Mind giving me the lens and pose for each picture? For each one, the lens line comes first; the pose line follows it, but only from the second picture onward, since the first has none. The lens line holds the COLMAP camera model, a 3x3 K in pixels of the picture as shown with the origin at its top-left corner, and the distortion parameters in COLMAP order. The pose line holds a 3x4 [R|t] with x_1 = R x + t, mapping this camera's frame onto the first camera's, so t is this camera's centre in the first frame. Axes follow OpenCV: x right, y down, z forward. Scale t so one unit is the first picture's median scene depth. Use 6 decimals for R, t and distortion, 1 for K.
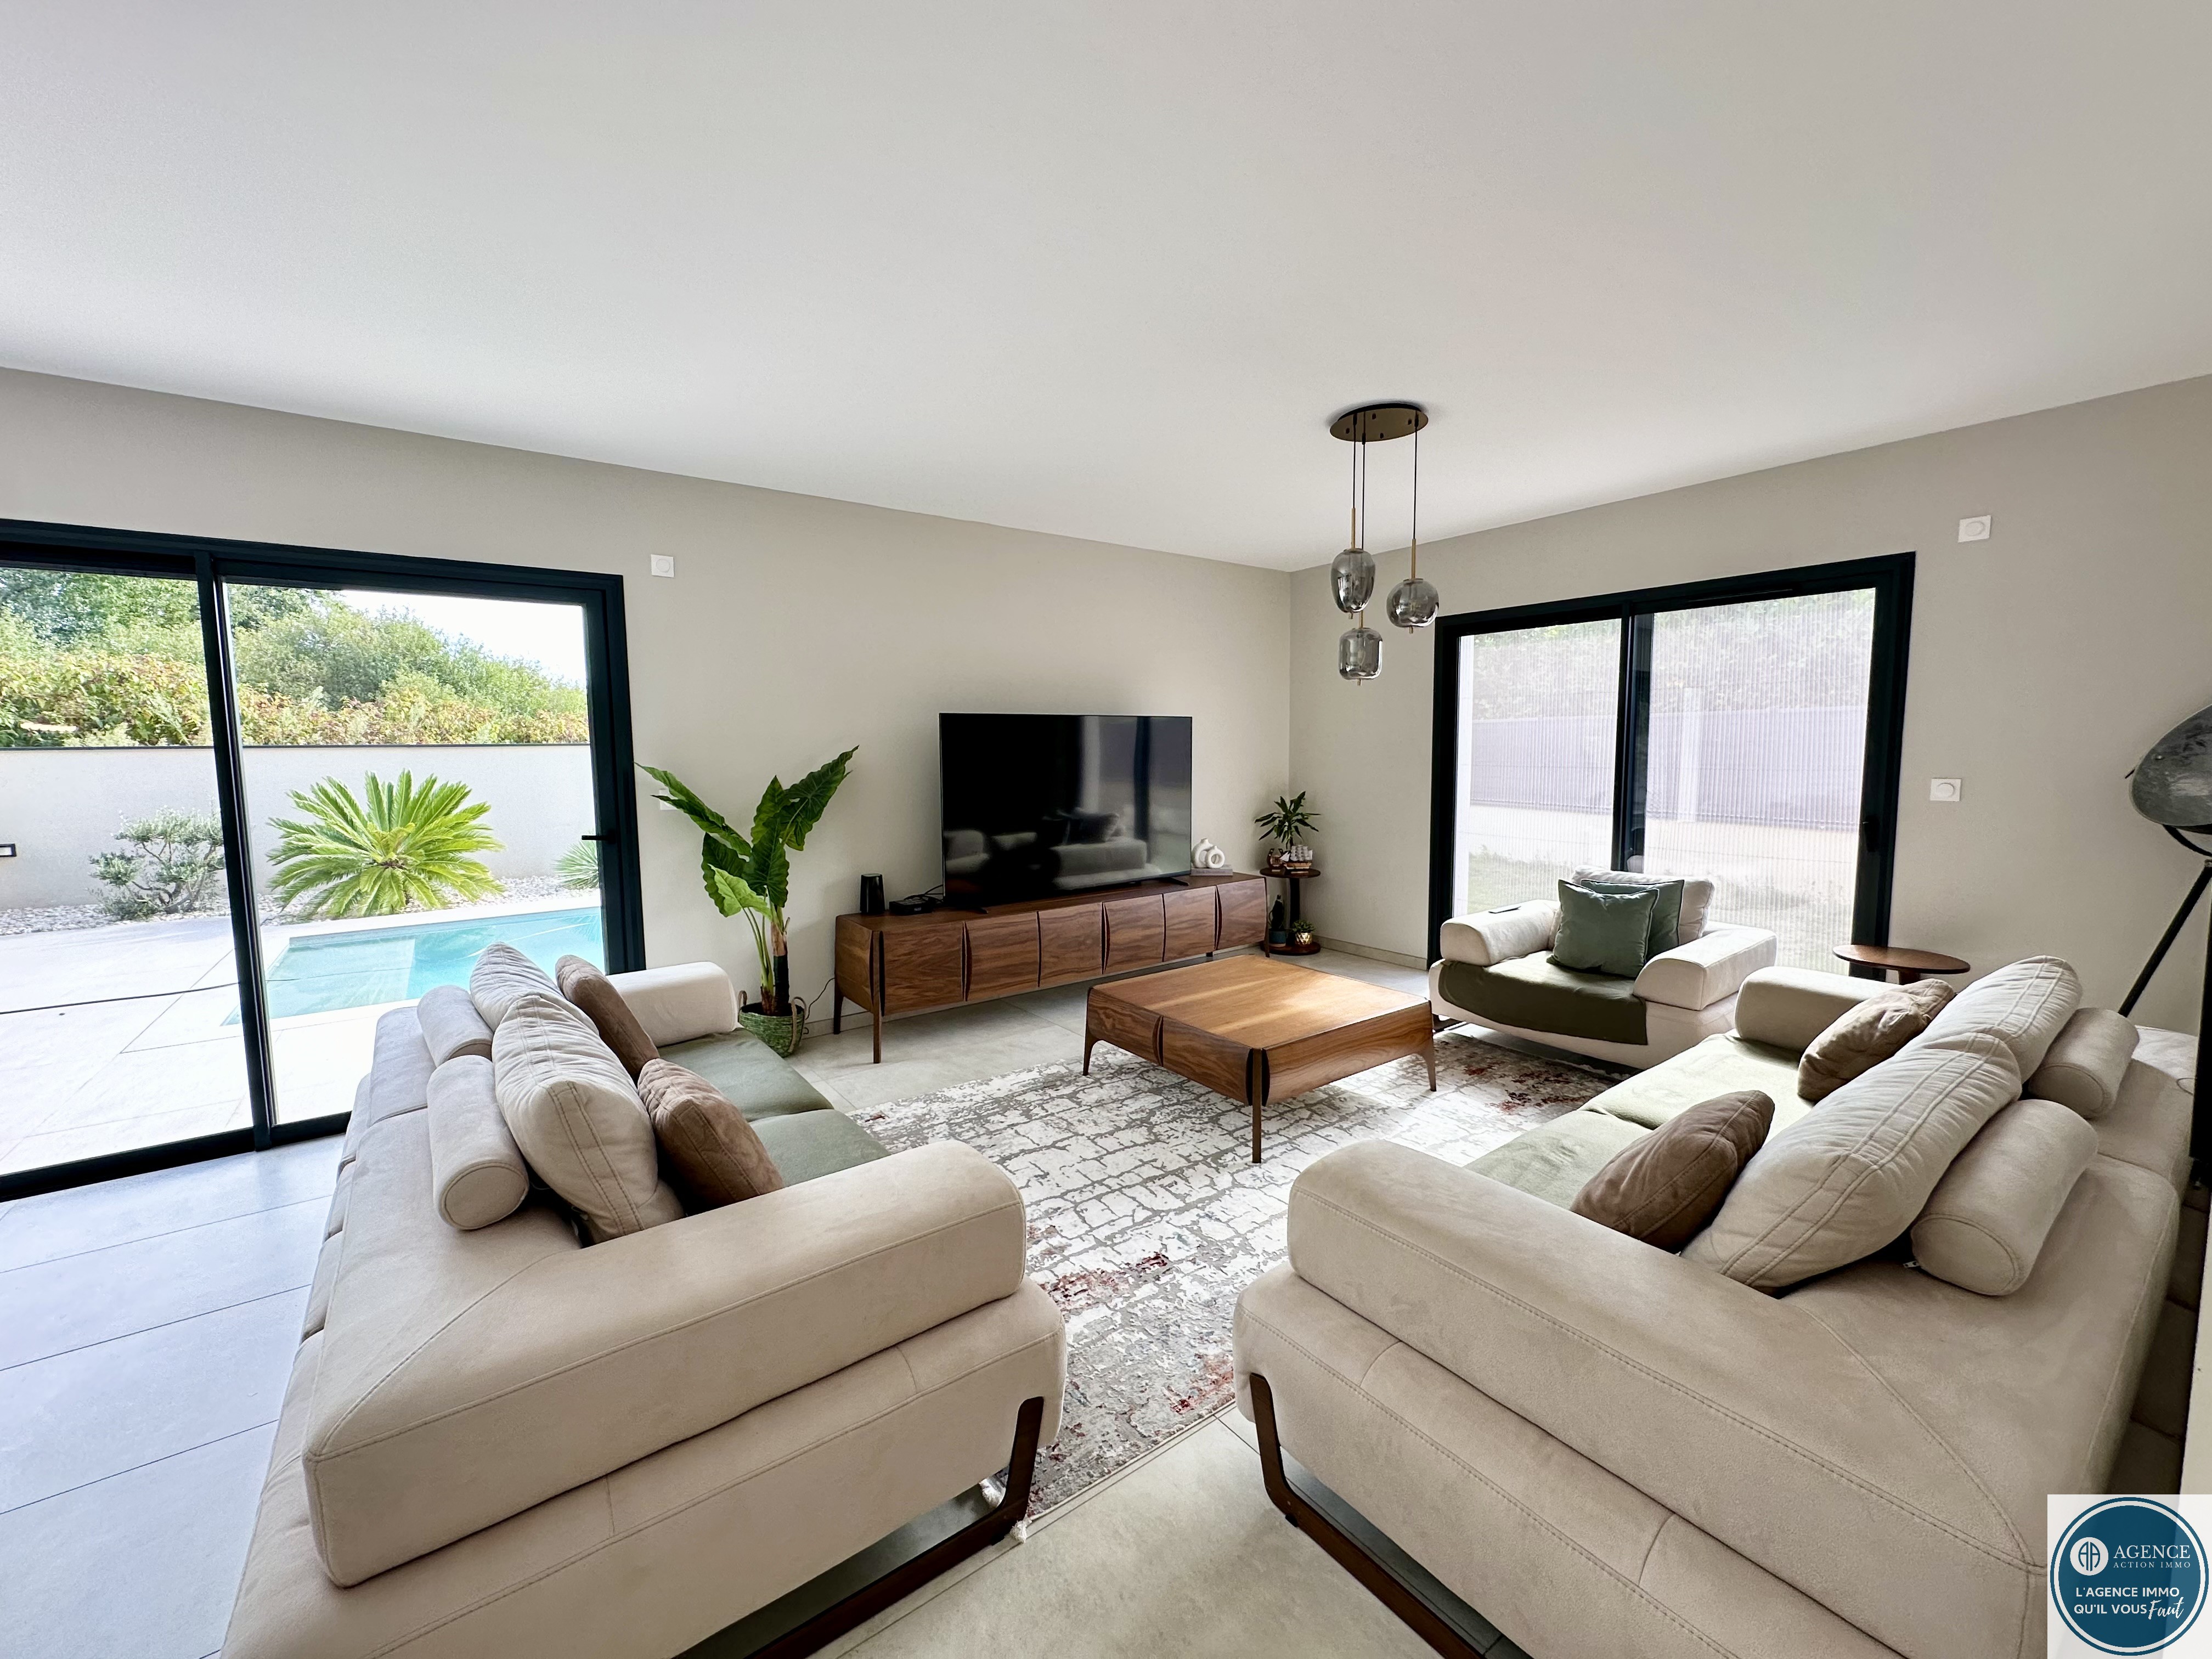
lens RADIAL K [[883.6, 0, 1101.8], [0, 883.6, 826.1], [0, 0, 1]] dist [-0.001798, -0.000138]
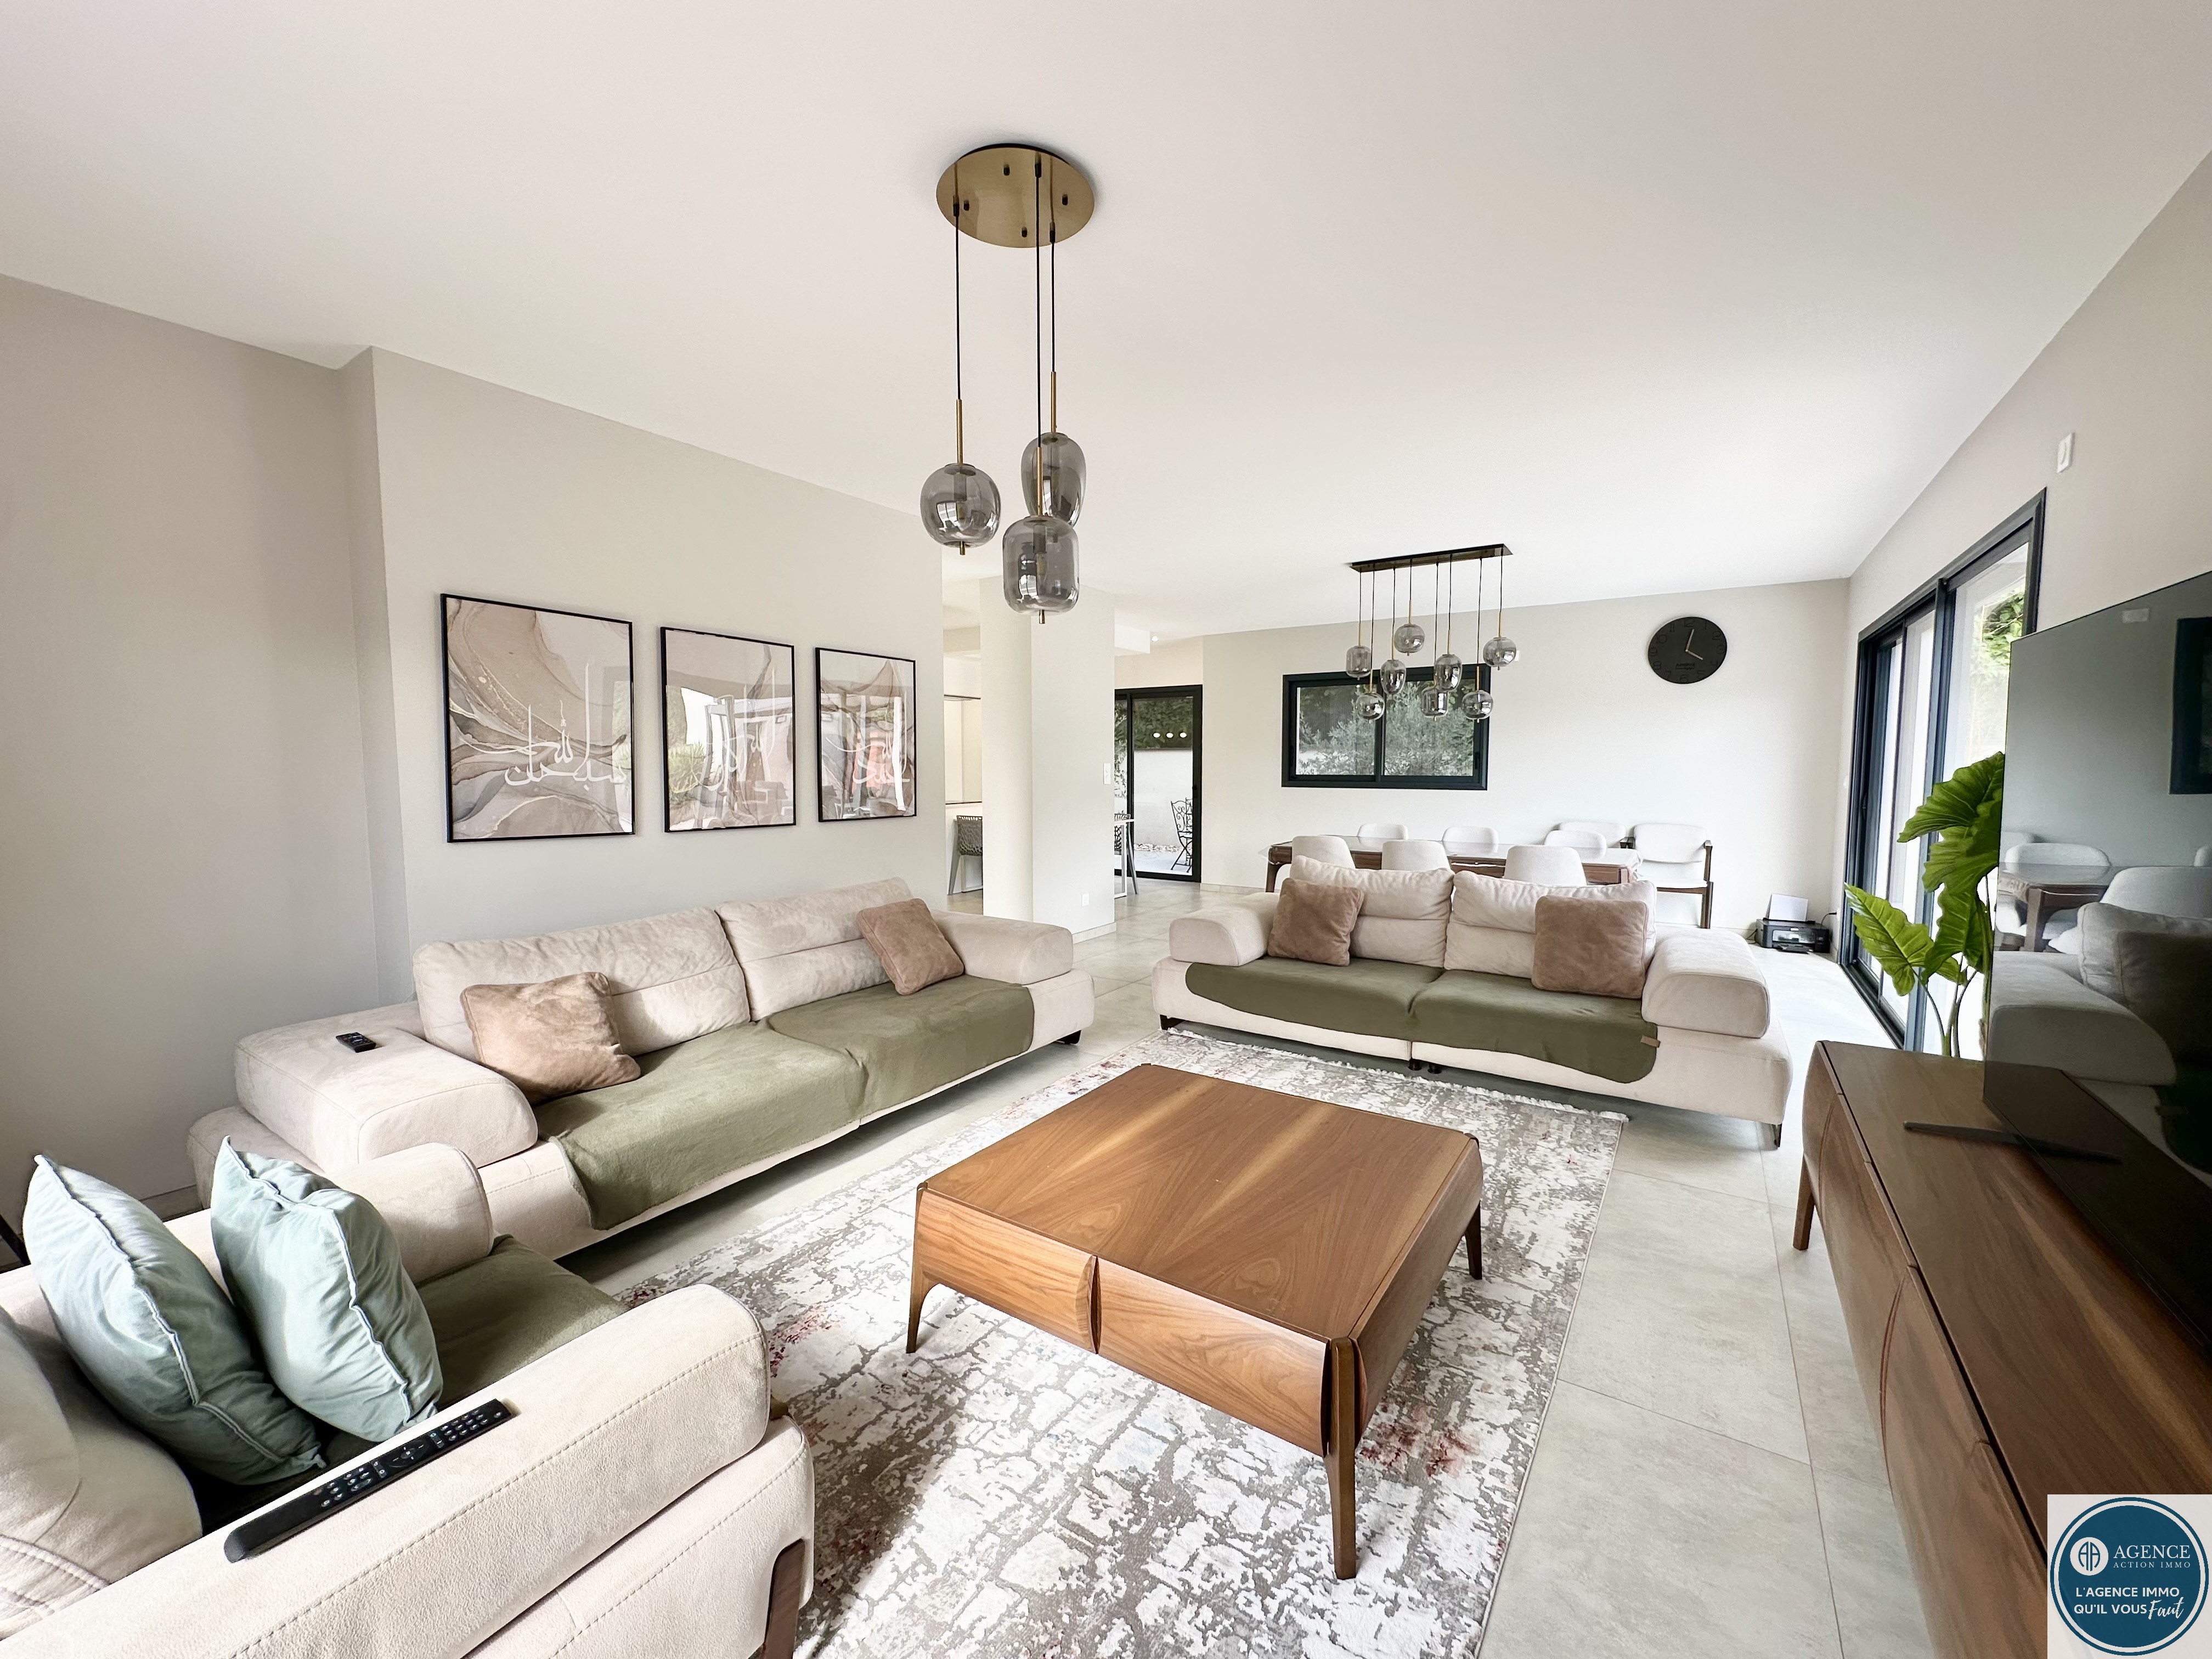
lens RADIAL K [[883.6, 0, 1102.1], [0, 883.6, 828.3], [0, 0, 1]] dist [-0.001798, -0.000138]
pose [[-0.940705, 0.039271, -0.336944, 0.387342], [-0.017793, 0.986197, 0.164617, -0.108260], [0.338758, 0.160852, -0.927022, 1.336338]]
